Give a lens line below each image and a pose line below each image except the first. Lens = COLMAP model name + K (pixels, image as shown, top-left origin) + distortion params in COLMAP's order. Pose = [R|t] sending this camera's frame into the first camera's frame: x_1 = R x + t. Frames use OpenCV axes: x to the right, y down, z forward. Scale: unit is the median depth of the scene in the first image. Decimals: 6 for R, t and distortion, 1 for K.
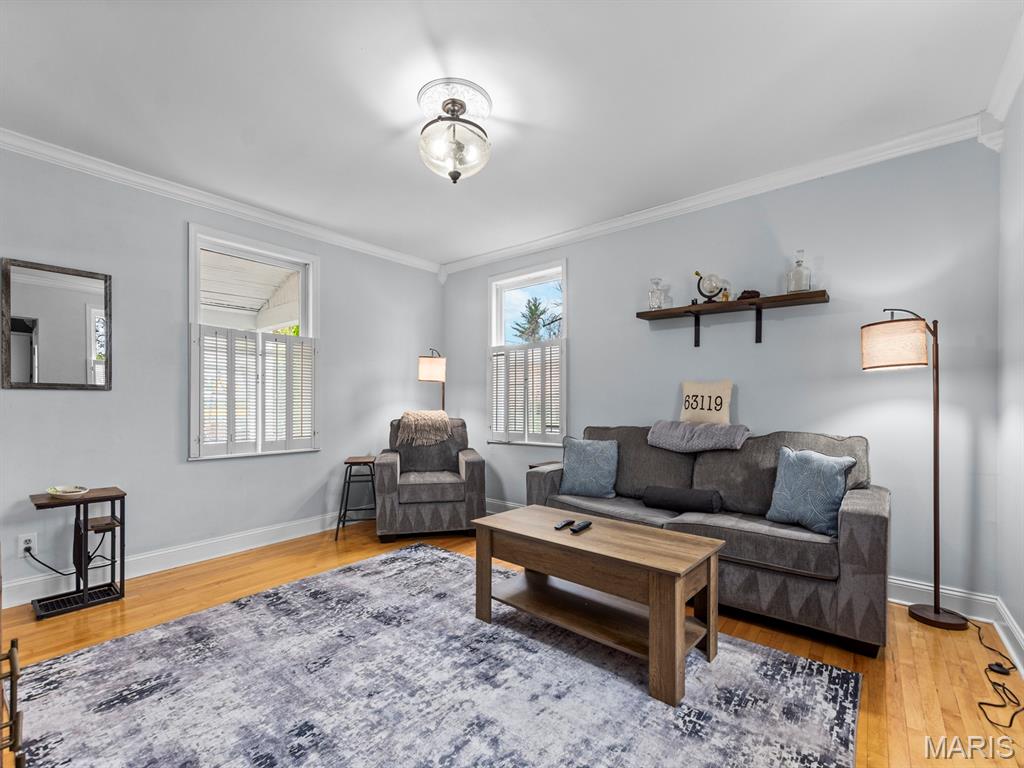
lens RADIAL K [[454.2, 0, 530.5], [0, 454.2, 406.5], [0, 0, 1]] dist [0.000028, -0.000896]
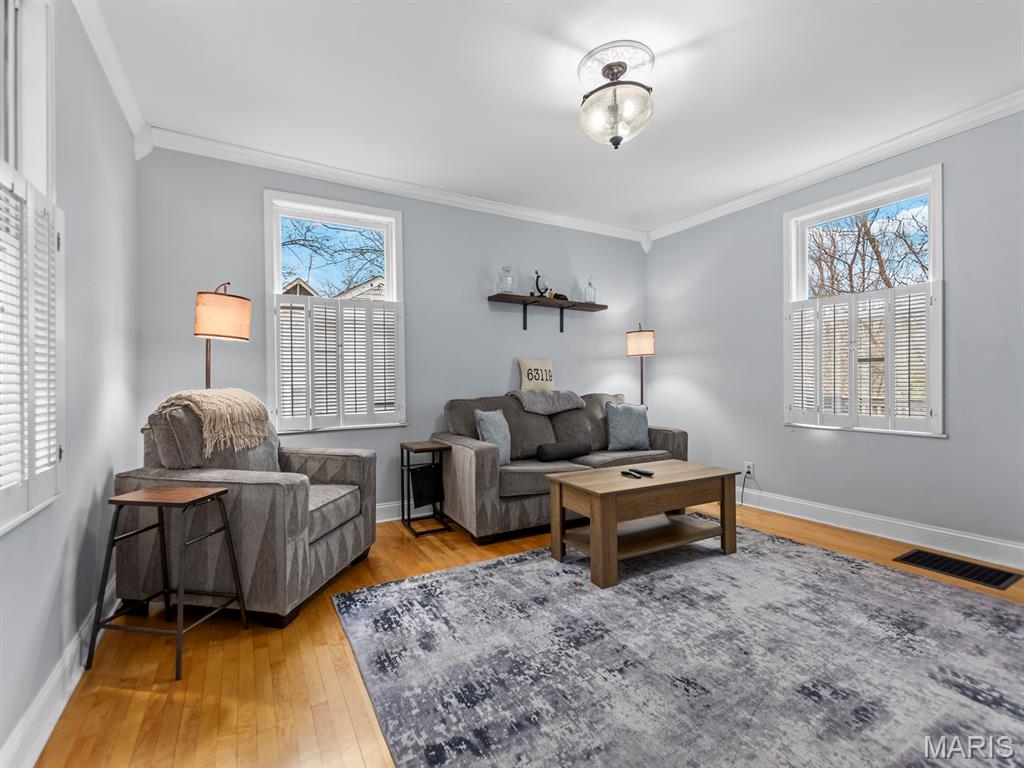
lens RADIAL K [[454.2, 0, 502.0], [0, 454.2, 380.7], [0, 0, 1]] dist [0.000028, -0.000896]
pose [[0.382217, -0.007423, 0.924043, -0.992595], [0.015209, 0.999883, 0.001742, 0.005189], [-0.923947, 0.013388, 0.382286, 0.728443]]
